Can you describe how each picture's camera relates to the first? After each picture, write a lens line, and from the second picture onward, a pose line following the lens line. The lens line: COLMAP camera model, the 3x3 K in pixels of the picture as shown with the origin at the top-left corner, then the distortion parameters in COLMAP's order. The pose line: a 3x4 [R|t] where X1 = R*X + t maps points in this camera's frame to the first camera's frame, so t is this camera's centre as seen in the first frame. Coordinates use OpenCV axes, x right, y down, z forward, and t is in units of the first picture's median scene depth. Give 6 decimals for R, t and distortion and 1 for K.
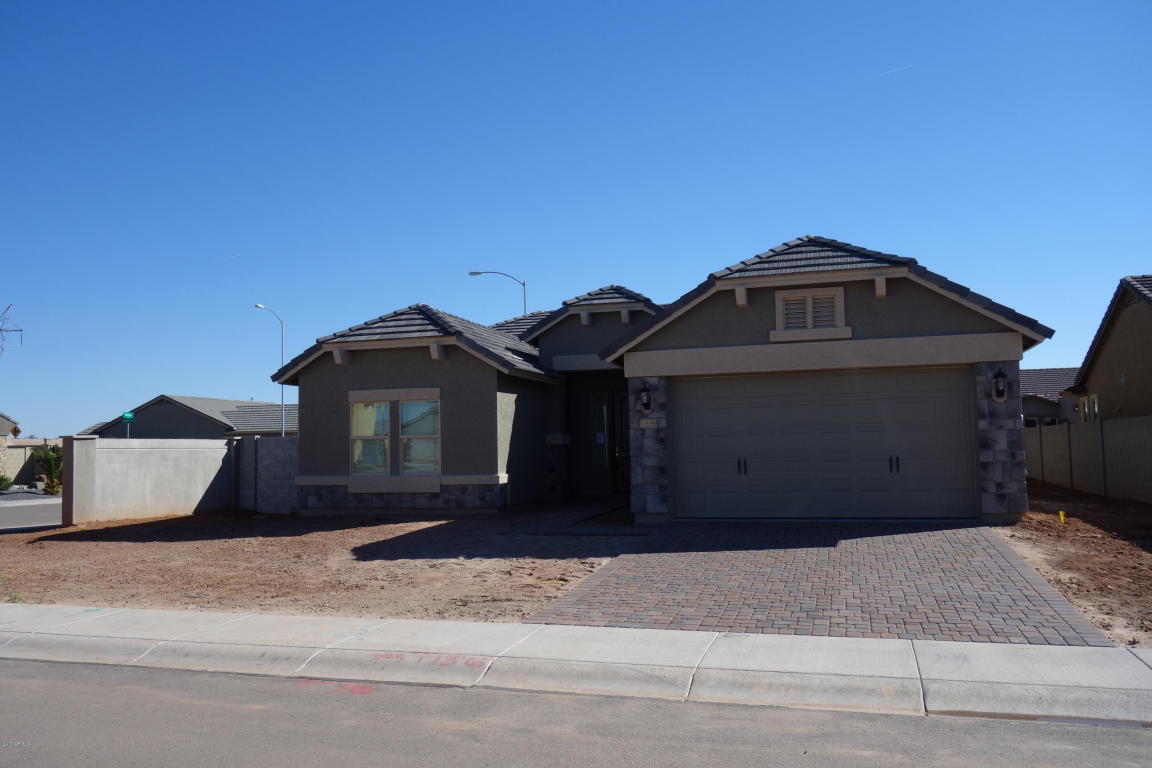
lens RADIAL K [[904.4, 0, 574.4], [0, 904.4, 388.9], [0, 0, 1]] dist [0.008723, -0.005253]
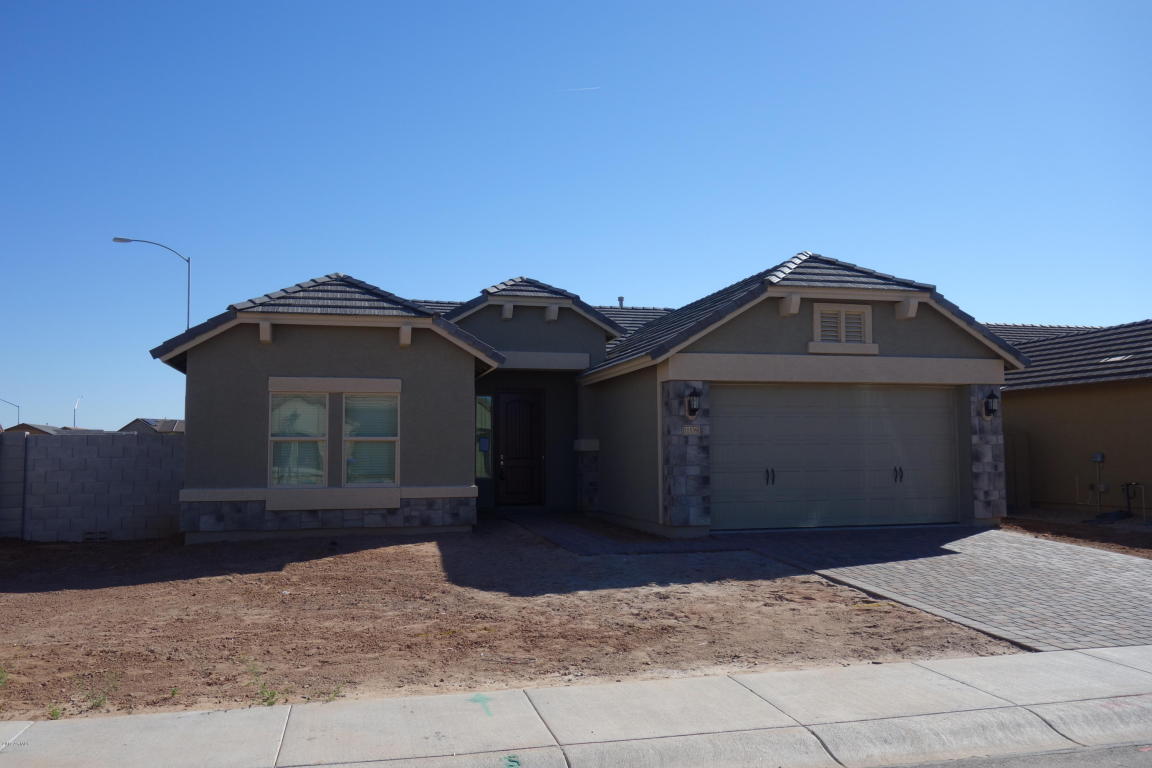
lens RADIAL K [[904.4, 0, 574.4], [0, 904.4, 388.9], [0, 0, 1]] dist [0.008723, -0.005253]
pose [[0.862229, 0.049763, 0.504069, -0.482172], [-0.044626, 0.998756, -0.022266, 0.020955], [-0.504549, -0.003296, 0.863377, 0.244441]]
